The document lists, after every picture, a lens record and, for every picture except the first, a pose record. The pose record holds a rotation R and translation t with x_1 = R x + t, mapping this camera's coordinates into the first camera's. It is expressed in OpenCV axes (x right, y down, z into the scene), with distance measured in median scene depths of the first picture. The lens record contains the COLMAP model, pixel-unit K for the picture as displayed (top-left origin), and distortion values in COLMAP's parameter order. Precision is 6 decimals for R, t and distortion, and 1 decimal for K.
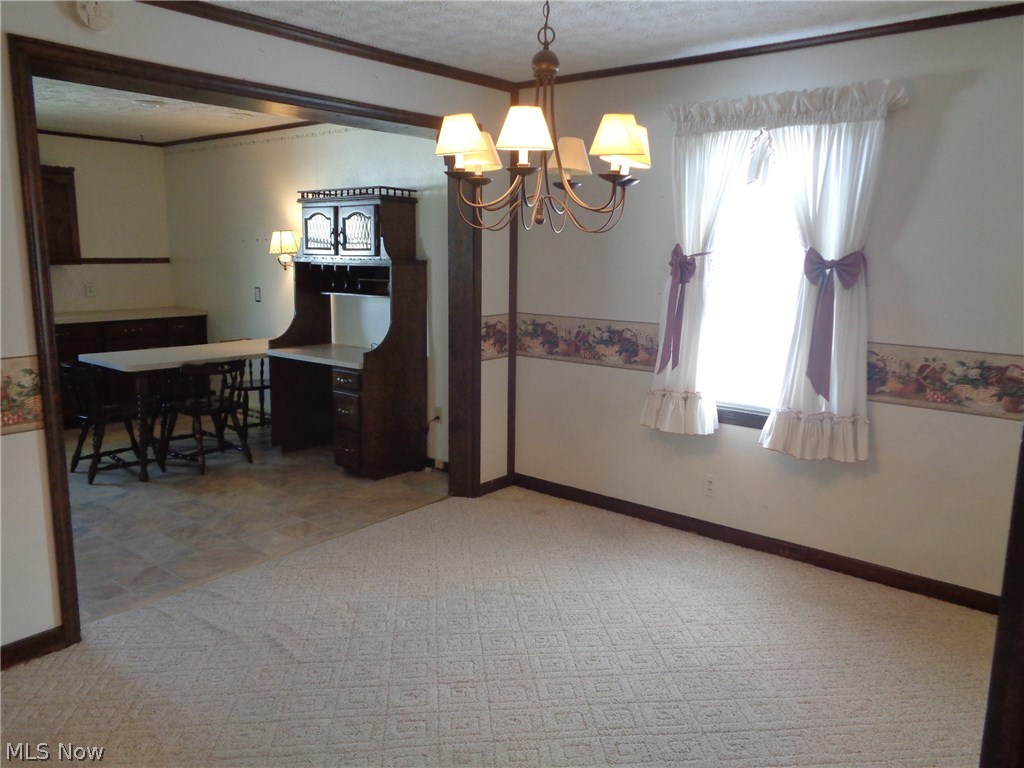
lens RADIAL K [[772.8, 0, 508.4], [0, 772.8, 379.0], [0, 0, 1]] dist [0.024899, -0.013970]
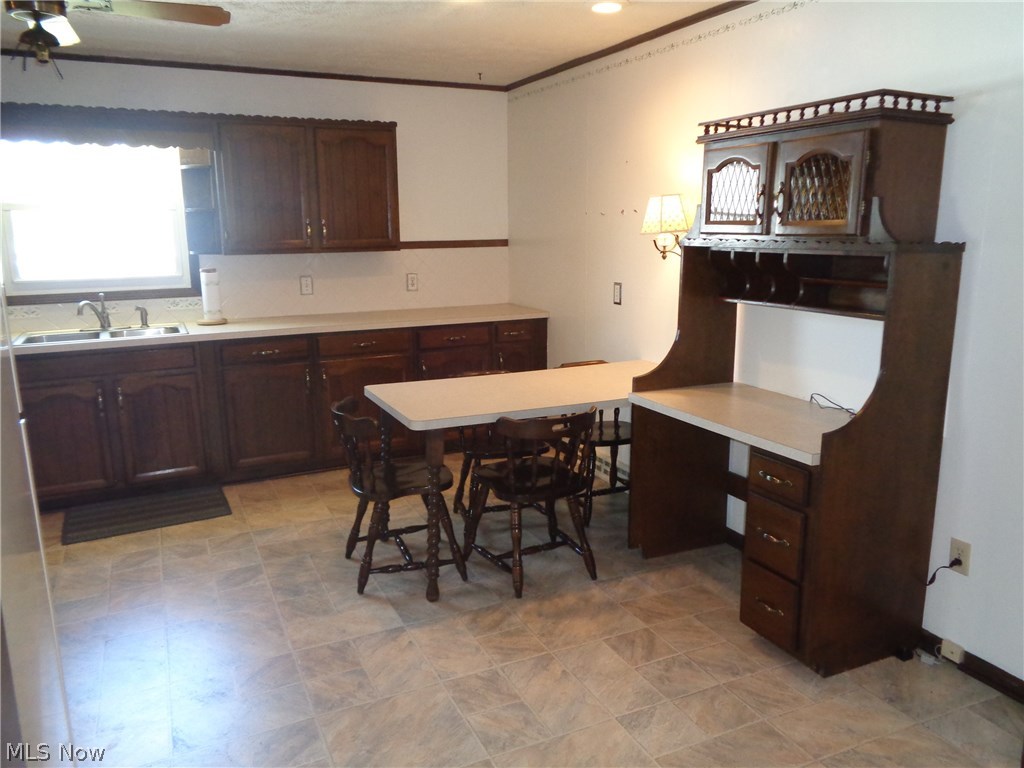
lens RADIAL K [[772.8, 0, 509.8], [0, 772.8, 381.2], [0, 0, 1]] dist [0.024899, -0.013970]
pose [[0.906324, 0.067607, -0.417140, -0.147674], [-0.052154, 0.997468, 0.048348, -0.072711], [0.419352, -0.022063, 0.907555, 0.419480]]
